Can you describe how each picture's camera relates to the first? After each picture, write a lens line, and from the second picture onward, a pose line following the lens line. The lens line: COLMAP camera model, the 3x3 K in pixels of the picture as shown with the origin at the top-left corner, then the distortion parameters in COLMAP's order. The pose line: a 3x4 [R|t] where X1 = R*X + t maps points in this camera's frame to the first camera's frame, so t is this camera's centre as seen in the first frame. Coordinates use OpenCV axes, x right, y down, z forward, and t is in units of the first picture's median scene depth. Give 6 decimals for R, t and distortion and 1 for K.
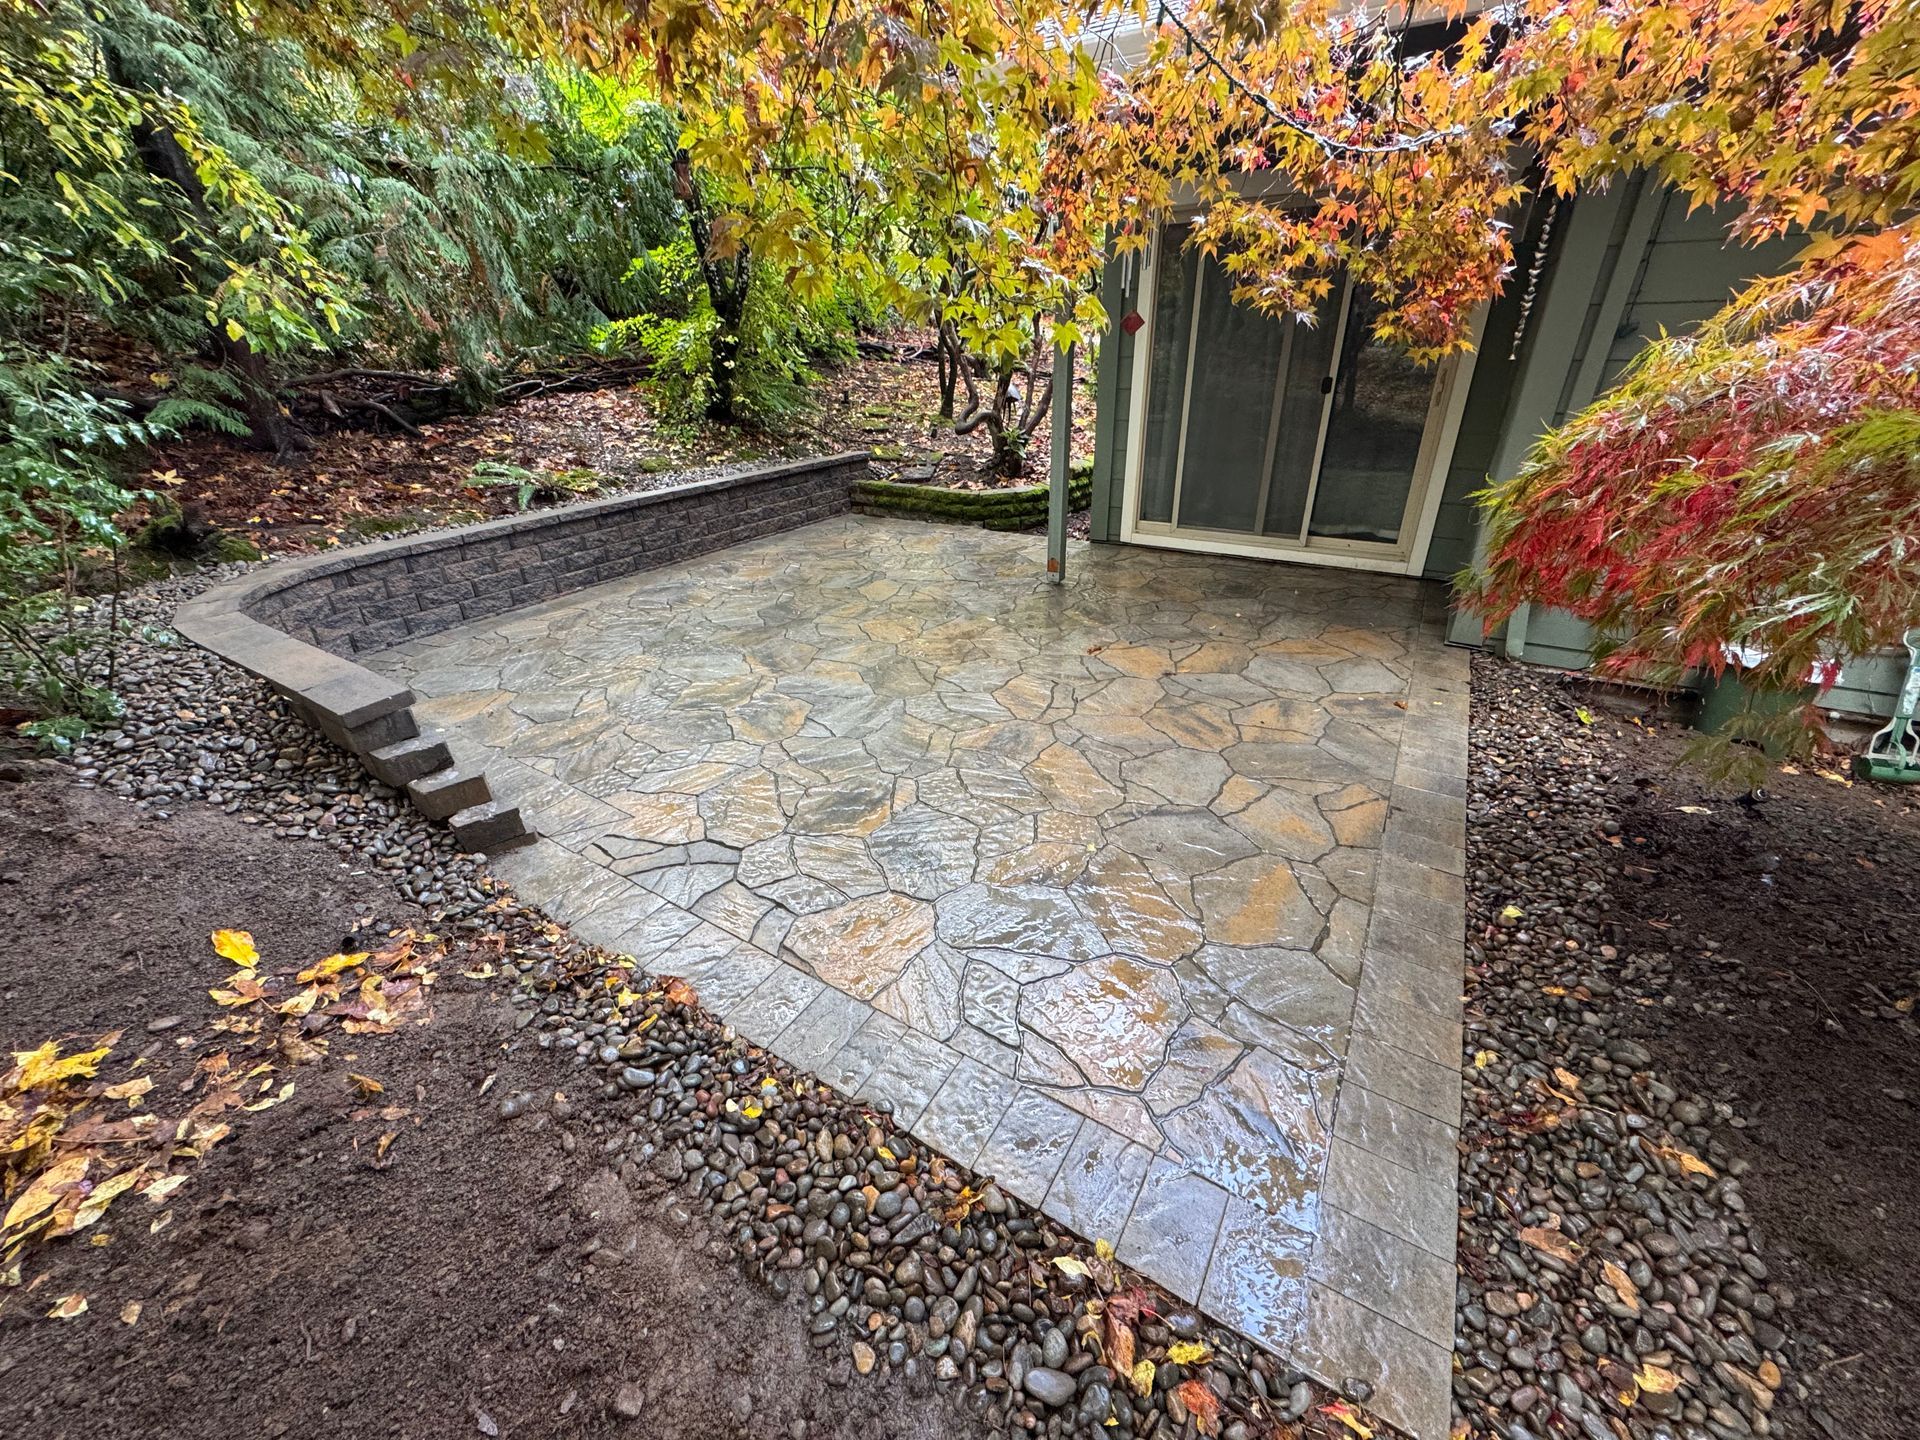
lens RADIAL K [[758.1, 0, 964.1], [0, 758.1, 718.4], [0, 0, 1]] dist [-0.001909, -0.000244]
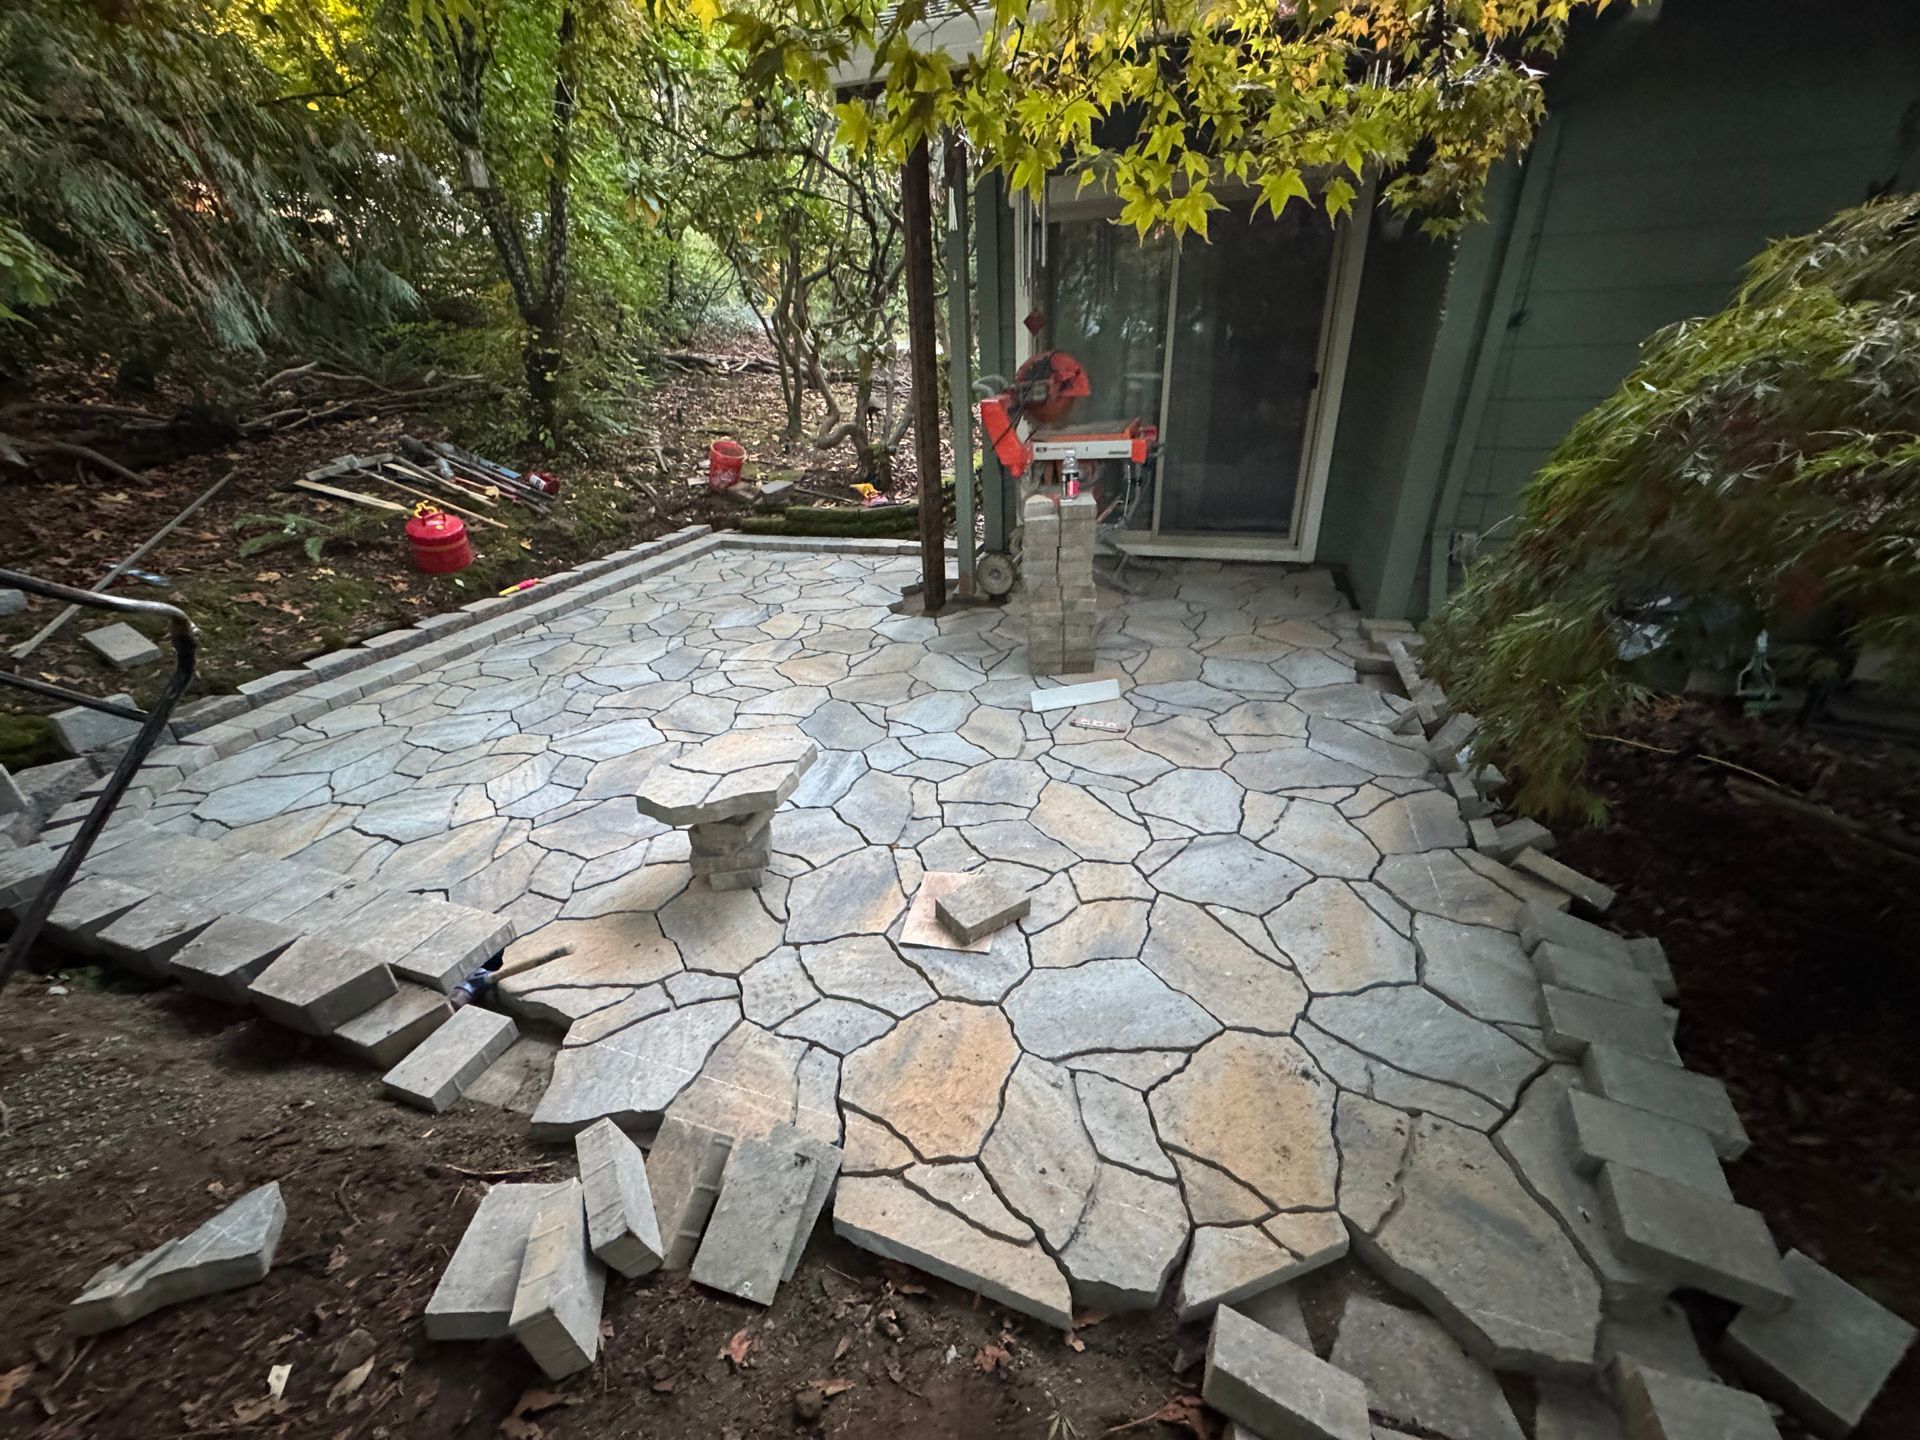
lens RADIAL K [[758.1, 0, 956.3], [0, 758.1, 722.7], [0, 0, 1]] dist [-0.001909, -0.000244]
pose [[0.973767, -0.118938, 0.193987, -0.104390], [0.120410, 0.992715, 0.004228, -0.036446], [-0.193077, 0.019241, 0.980995, 0.091150]]
